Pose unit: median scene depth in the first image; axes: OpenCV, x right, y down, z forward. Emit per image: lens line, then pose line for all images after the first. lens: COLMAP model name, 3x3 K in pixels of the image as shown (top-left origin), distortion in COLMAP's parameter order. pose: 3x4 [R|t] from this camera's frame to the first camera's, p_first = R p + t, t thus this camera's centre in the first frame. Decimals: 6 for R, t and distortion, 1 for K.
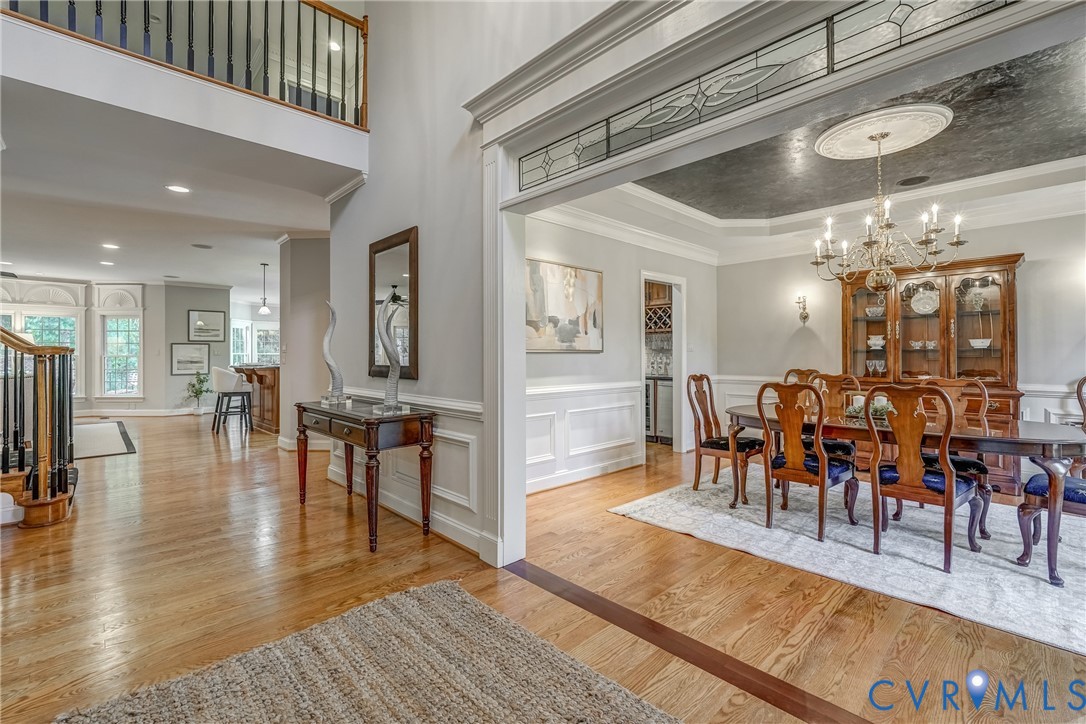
lens RADIAL K [[481.5, 0, 545.2], [0, 481.5, 351.1], [0, 0, 1]] dist [-0.019281, 0.010128]
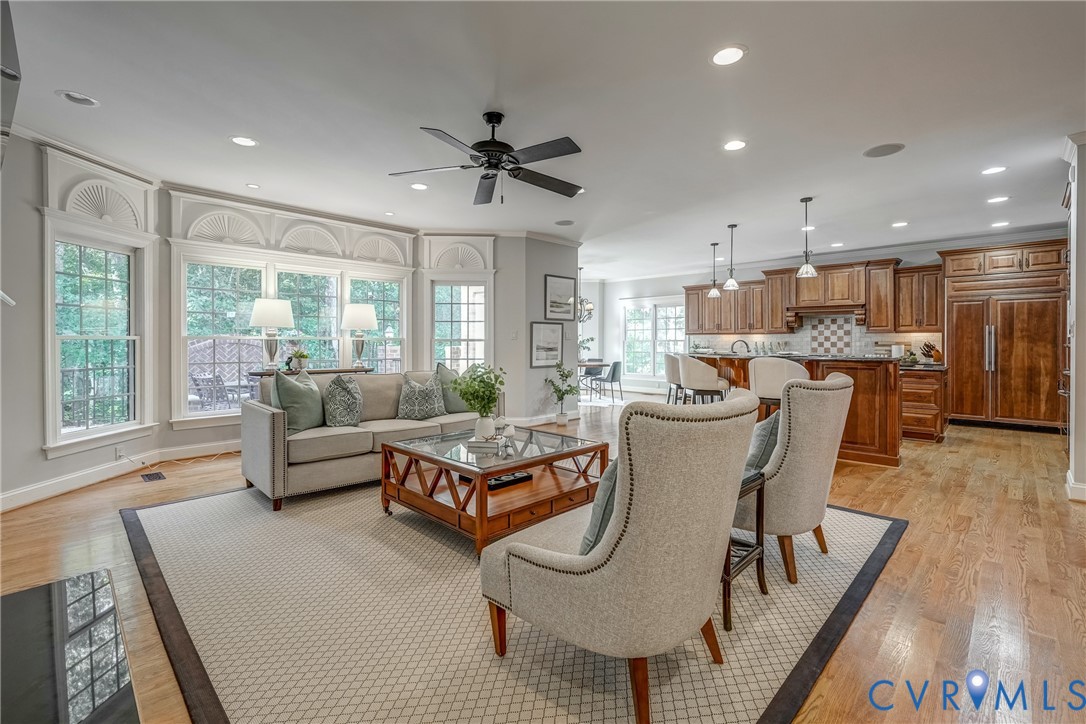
lens RADIAL K [[495.4, 0, 540.1], [0, 495.4, 343.2], [0, 0, 1]] dist [0.023287, 0.000064]
pose [[0.999513, 0.006724, 0.030462, -2.160469], [-0.007116, 0.999893, 0.012768, 0.014186], [-0.030373, -0.012979, 0.999454, 0.758923]]
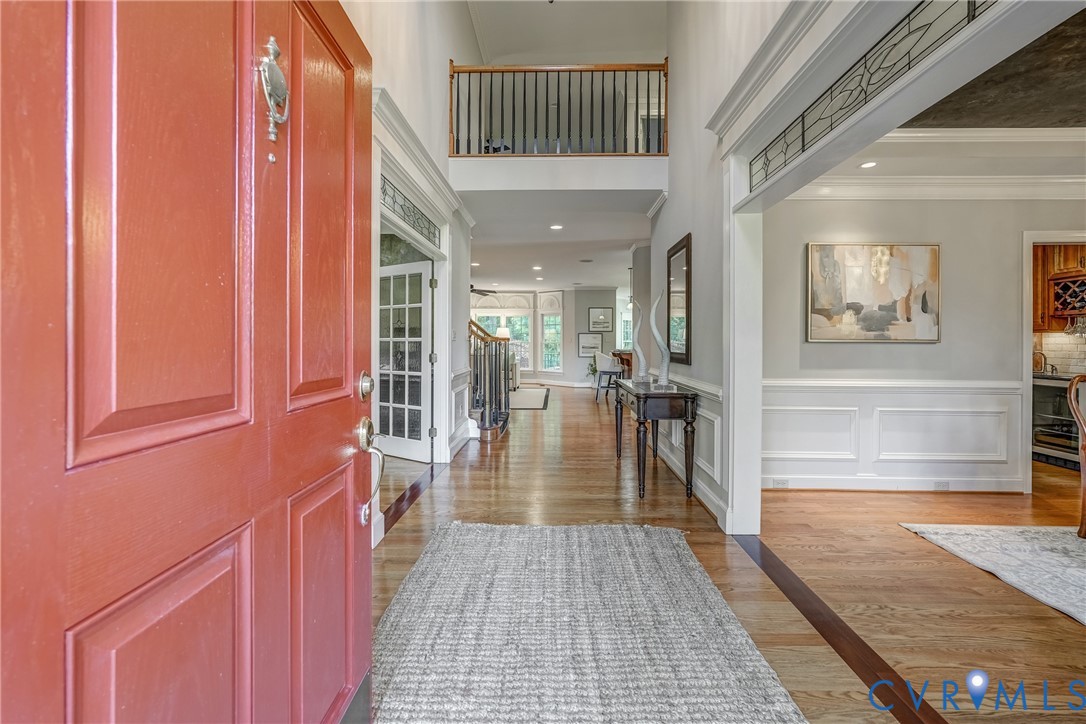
lens RADIAL K [[485.1, 0, 543.7], [0, 485.1, 344.1], [0, 0, 1]] dist [-0.020320, 0.009422]
pose [[0.704969, 0.008957, -0.709181, 0.308658], [-0.001769, 0.999939, 0.010870, -0.003252], [0.709236, -0.006409, 0.704942, -0.075078]]
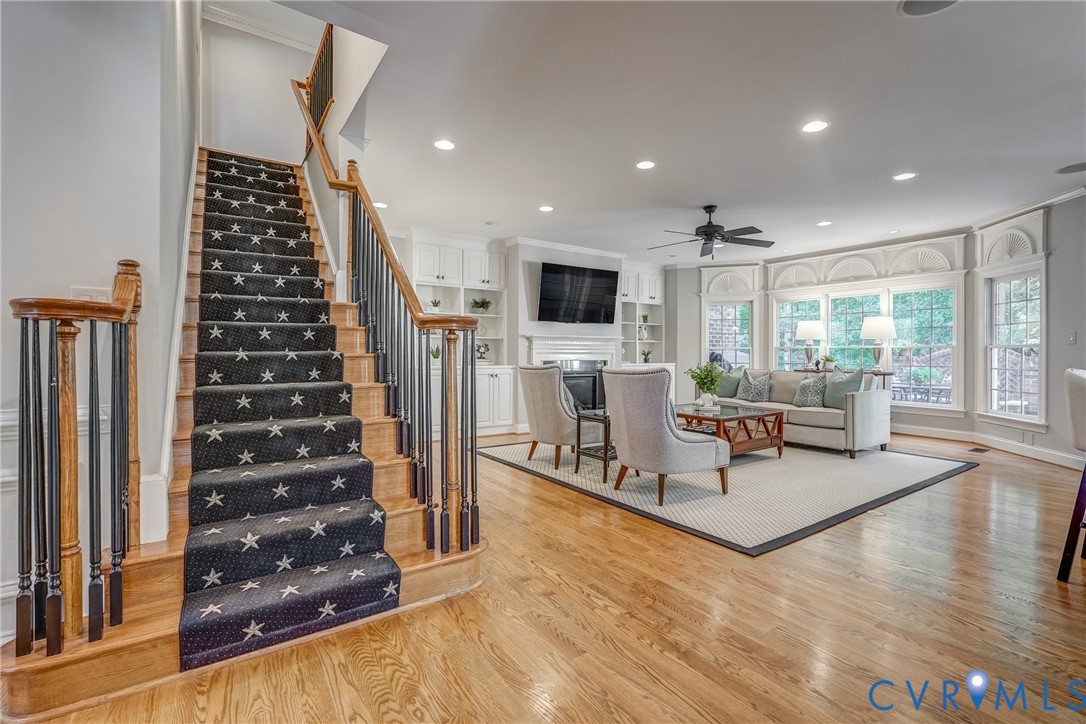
lens RADIAL K [[481.5, 0, 545.2], [0, 481.5, 351.1], [0, 0, 1]] dist [-0.019281, 0.010128]
pose [[-0.160366, -0.000898, -0.987057, -0.662226], [0.007256, 0.999971, -0.002088, 0.037414], [0.987031, -0.007496, -0.160355, 1.478538]]
